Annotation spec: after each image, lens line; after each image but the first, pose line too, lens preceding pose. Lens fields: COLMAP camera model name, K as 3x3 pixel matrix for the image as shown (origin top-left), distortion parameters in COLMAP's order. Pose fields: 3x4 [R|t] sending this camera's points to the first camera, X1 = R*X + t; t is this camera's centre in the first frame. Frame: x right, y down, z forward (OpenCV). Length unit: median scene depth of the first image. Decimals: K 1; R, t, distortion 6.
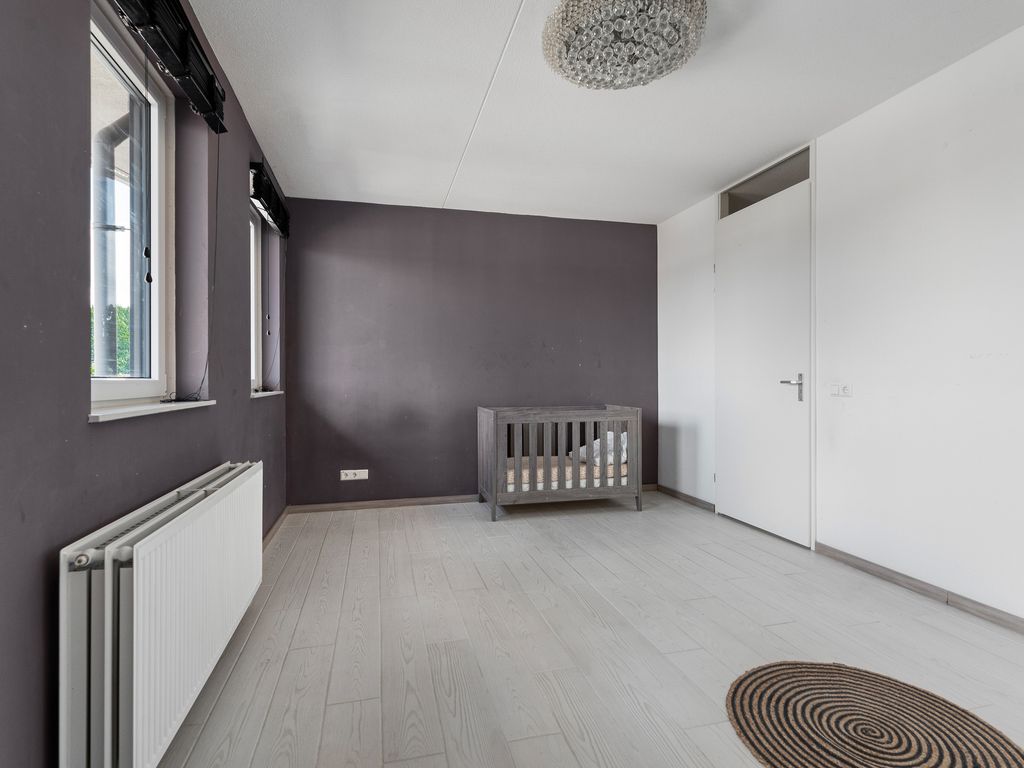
lens RADIAL K [[527.2, 0, 510.2], [0, 527.2, 377.8], [0, 0, 1]] dist [-0.001566, 0.000218]
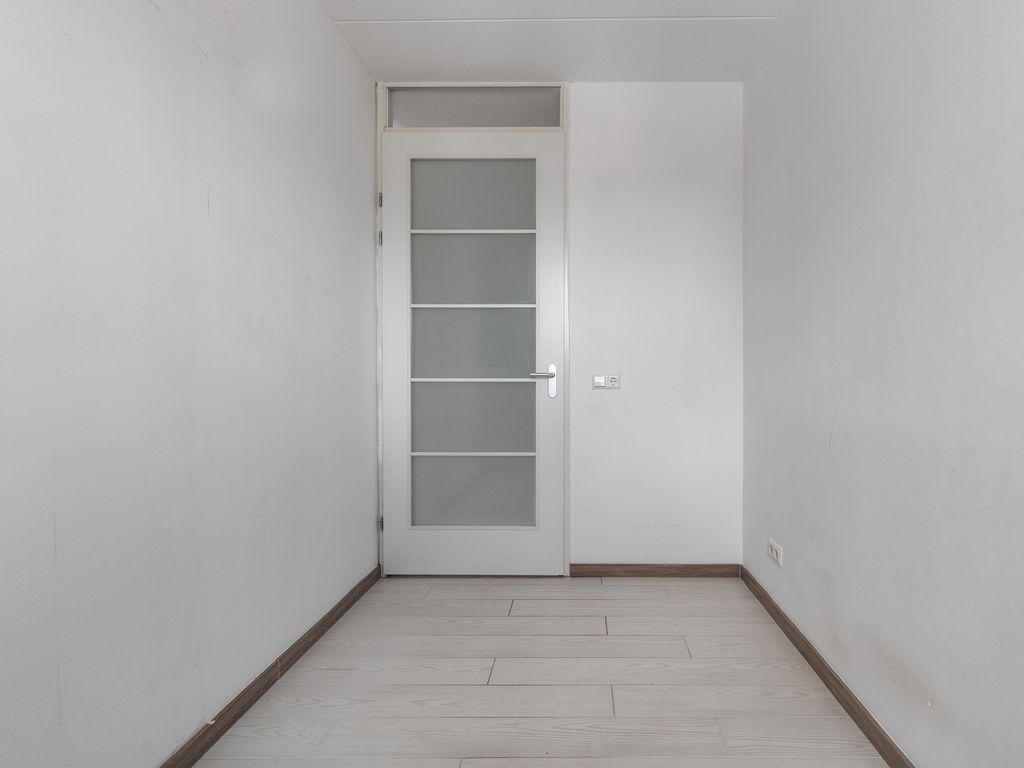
lens RADIAL K [[527.2, 0, 510.2], [0, 527.2, 377.8], [0, 0, 1]] dist [-0.001566, 0.000218]
pose [[0.248383, -0.023734, 0.968371, -0.249556], [0.017326, 0.999649, 0.020057, -0.005152], [-0.968507, 0.011796, 0.248707, 0.874025]]
